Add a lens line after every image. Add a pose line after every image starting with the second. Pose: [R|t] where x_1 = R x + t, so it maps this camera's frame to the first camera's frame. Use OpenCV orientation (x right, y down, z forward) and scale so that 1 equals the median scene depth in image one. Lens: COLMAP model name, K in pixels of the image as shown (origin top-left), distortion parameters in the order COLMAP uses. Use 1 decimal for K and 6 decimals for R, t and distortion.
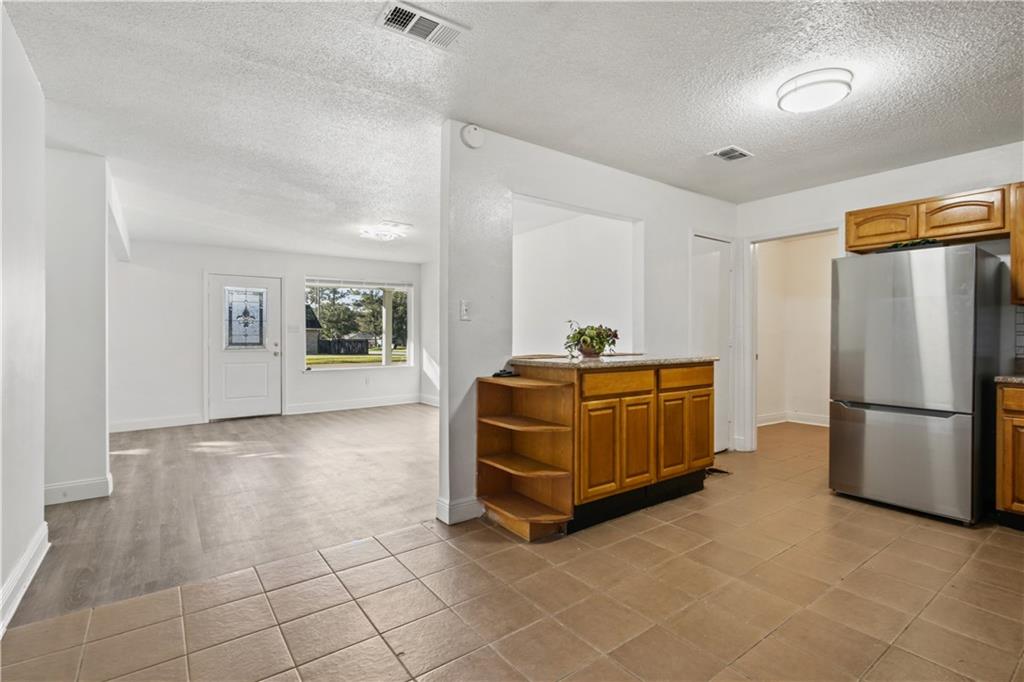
lens RADIAL K [[488.4, 0, 517.0], [0, 488.4, 339.6], [0, 0, 1]] dist [0.002489, -0.000328]
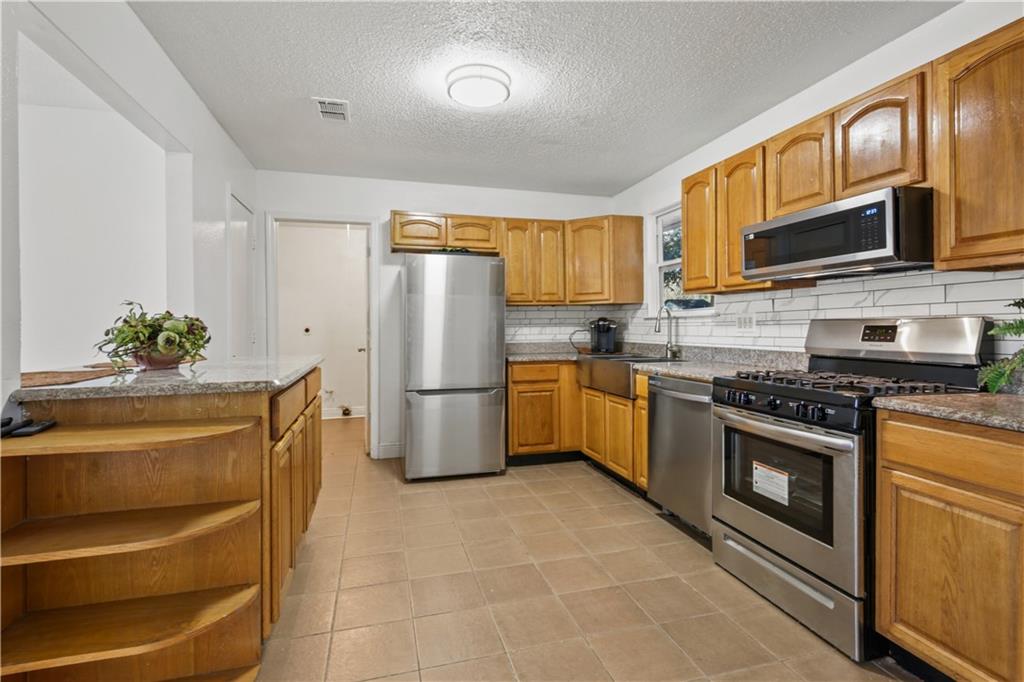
lens RADIAL K [[488.4, 0, 514.9], [0, 488.4, 330.6], [0, 0, 1]] dist [0.002489, -0.000328]
pose [[0.350583, -0.010613, 0.936472, -0.264548], [0.011398, 0.999910, 0.007065, -0.008331], [-0.936462, 0.008197, 0.350672, 0.483614]]
